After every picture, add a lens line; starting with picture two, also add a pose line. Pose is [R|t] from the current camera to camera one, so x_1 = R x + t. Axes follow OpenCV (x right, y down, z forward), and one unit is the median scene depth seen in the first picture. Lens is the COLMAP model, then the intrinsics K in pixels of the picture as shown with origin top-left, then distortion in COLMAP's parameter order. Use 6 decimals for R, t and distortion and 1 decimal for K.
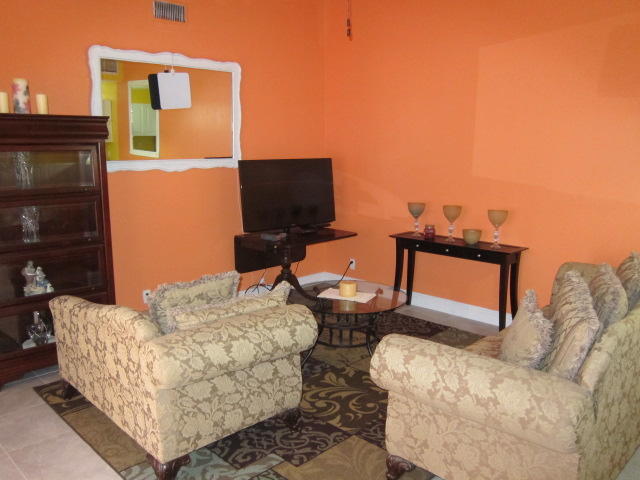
lens RADIAL K [[535.8, 0, 317.2], [0, 535.8, 239.6], [0, 0, 1]] dist [-0.057709, 0.005909]
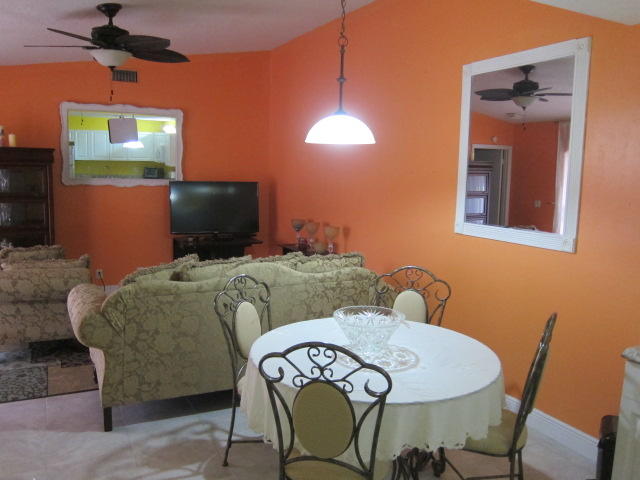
lens RADIAL K [[535.8, 0, 317.2], [0, 535.8, 239.6], [0, 0, 1]] dist [-0.057709, 0.005909]
pose [[0.946464, 0.062141, -0.316770, 1.104367], [-0.079234, 0.995998, -0.041354, 0.047098], [0.312933, 0.064239, 0.947600, -0.268395]]
